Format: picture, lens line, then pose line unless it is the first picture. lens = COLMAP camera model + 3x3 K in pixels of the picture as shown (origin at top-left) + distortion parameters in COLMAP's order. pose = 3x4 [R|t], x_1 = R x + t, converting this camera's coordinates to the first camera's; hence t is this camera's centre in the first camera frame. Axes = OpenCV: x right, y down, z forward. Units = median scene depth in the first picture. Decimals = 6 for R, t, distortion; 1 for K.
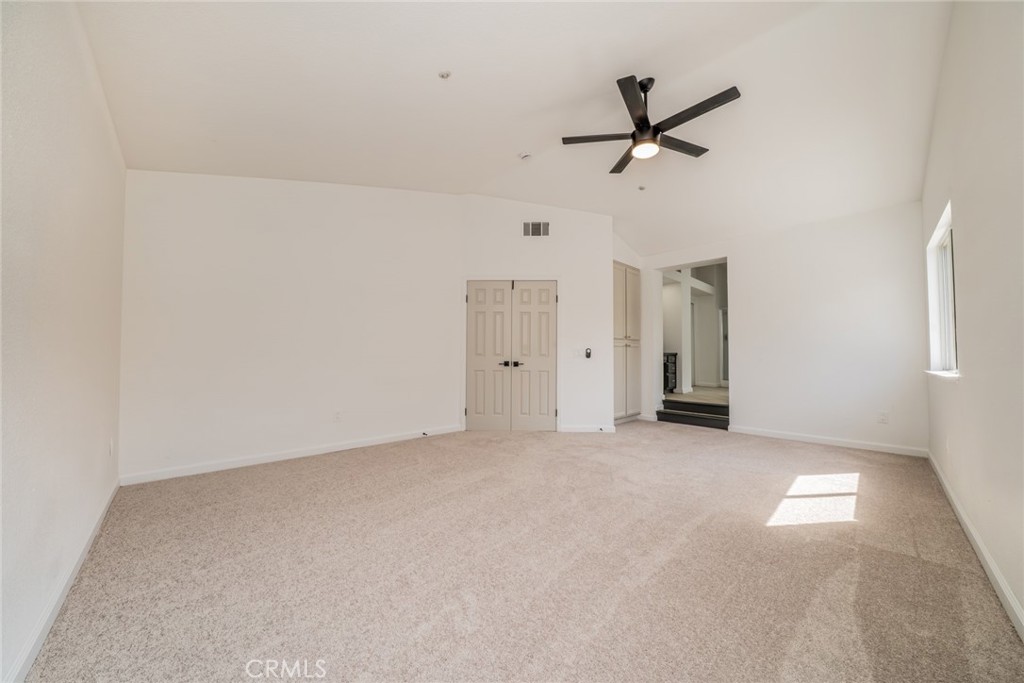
lens RADIAL K [[356.3, 0, 511.6], [0, 356.3, 344.9], [0, 0, 1]] dist [-0.018408, 0.000317]
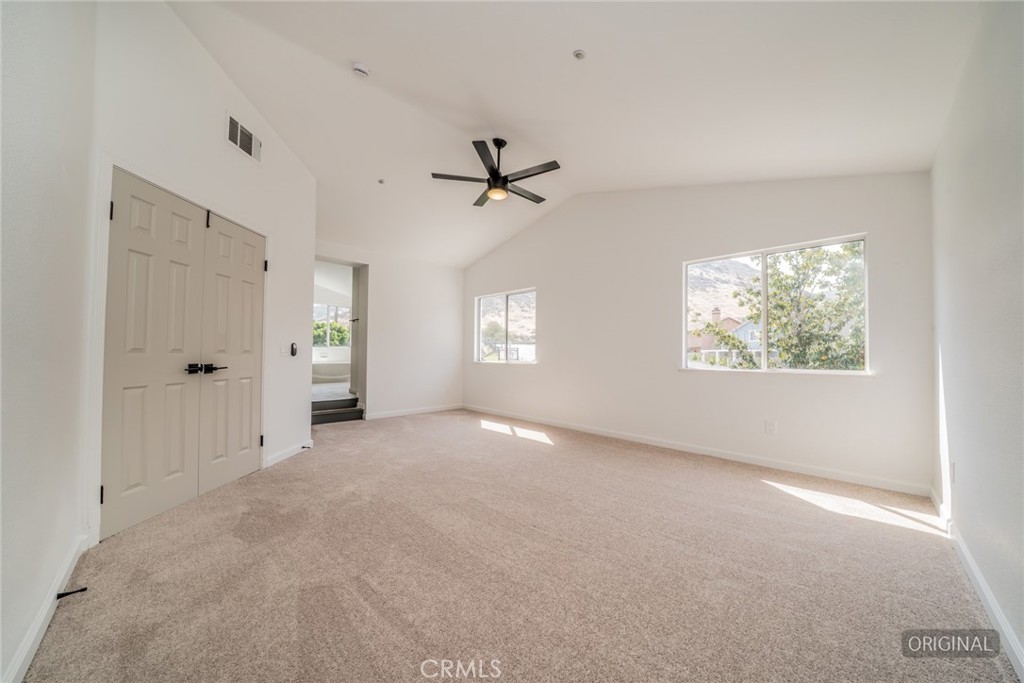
lens RADIAL K [[356.3, 0, 510.8], [0, 356.3, 342.1], [0, 0, 1]] dist [-0.018408, 0.000317]
pose [[-0.006011, 0.026574, 0.999629, -0.520424], [-0.040450, 0.998822, -0.026795, 0.010002], [-0.999163, -0.040596, -0.004929, 0.549962]]
